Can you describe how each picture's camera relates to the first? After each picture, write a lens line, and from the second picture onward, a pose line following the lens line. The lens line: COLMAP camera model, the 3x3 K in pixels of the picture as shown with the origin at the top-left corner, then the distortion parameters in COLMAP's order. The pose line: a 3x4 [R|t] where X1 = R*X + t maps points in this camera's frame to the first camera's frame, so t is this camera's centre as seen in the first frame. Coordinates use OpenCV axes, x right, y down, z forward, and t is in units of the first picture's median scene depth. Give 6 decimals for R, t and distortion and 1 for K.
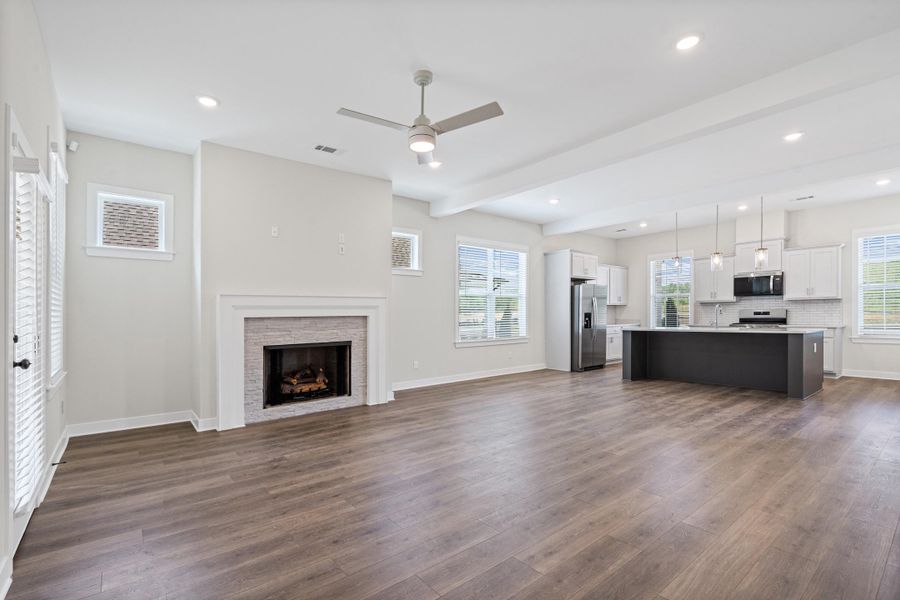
lens RADIAL K [[415.8, 0, 446.6], [0, 415.8, 314.1], [0, 0, 1]] dist [-0.002060, -0.000246]
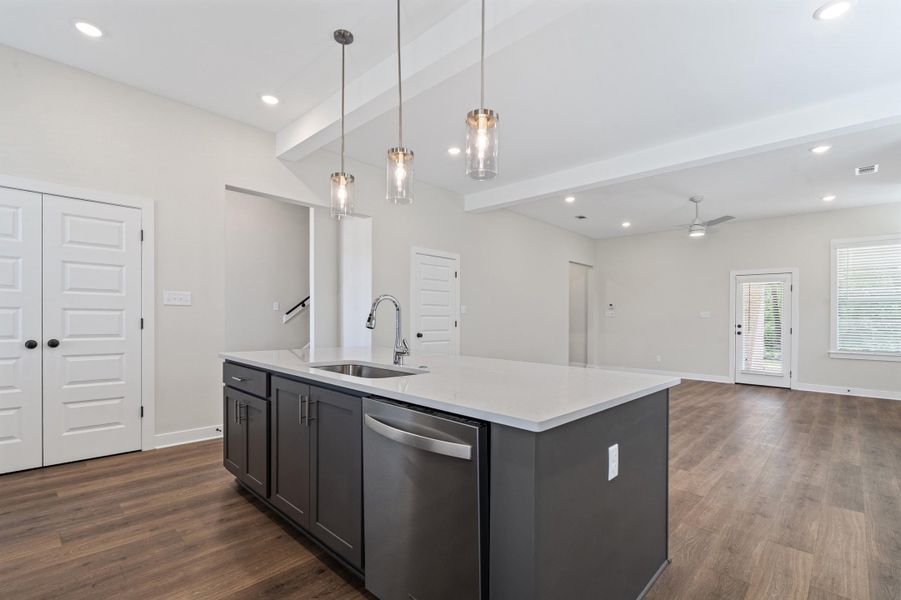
lens RADIAL K [[430.7, 0, 450.8], [0, 430.7, 311.4], [0, 0, 1]] dist [-0.001345, -0.000155]
pose [[-0.989888, -0.004276, -0.141788, 0.744281], [-0.002345, 0.999902, -0.013780, -0.006356], [0.141833, -0.013308, -0.989801, 1.547573]]
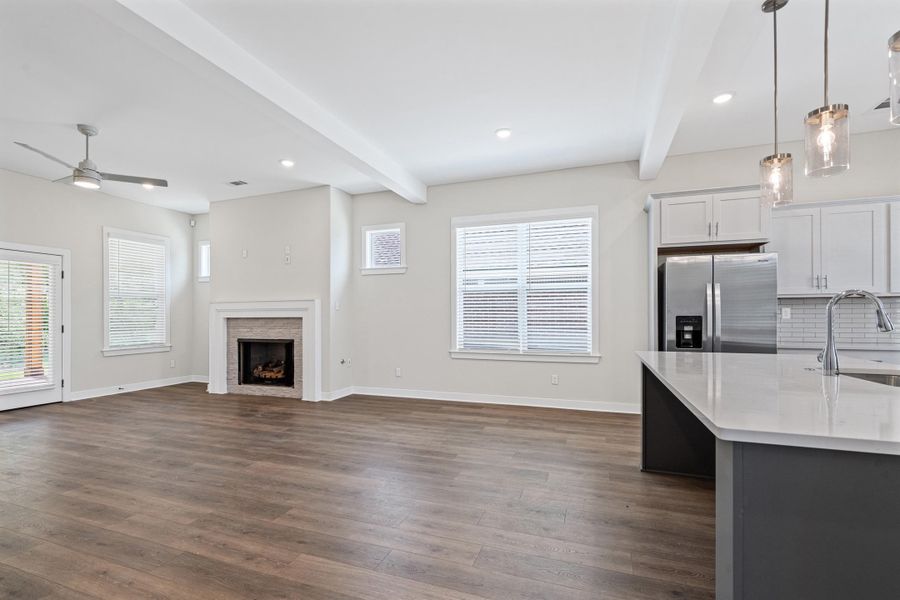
lens RADIAL K [[415.8, 0, 446.6], [0, 415.8, 314.1], [0, 0, 1]] dist [-0.002060, -0.000246]
pose [[0.507564, 0.006174, -0.861592, 0.863512], [-0.001473, 0.999979, 0.006299, -0.011153], [0.861613, -0.001928, 0.507562, 0.712359]]
